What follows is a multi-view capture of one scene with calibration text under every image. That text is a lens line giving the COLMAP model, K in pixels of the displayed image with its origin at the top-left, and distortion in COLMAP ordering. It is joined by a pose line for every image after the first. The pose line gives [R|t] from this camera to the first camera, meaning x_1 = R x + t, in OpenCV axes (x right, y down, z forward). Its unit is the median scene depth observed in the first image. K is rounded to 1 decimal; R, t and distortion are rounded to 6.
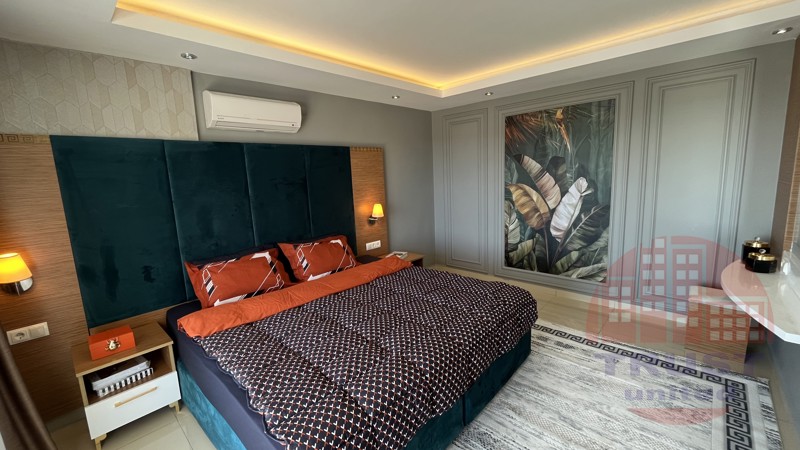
lens RADIAL K [[323.1, 0, 400.0], [0, 323.1, 225.0], [0, 0, 1]] dist [0.000268, -0.000102]
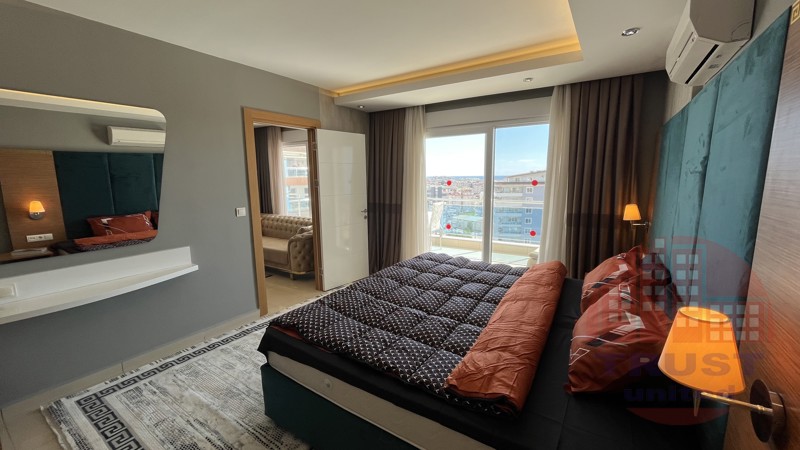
lens RADIAL K [[323.1, 0, 400.0], [0, 323.1, 225.0], [0, 0, 1]] dist [0.000268, -0.000102]
pose [[-0.985075, 0.076173, -0.154356, 0.224957], [0.025707, 0.951798, 0.305647, -0.306874], [0.170198, 0.297117, -0.939550, 2.061821]]
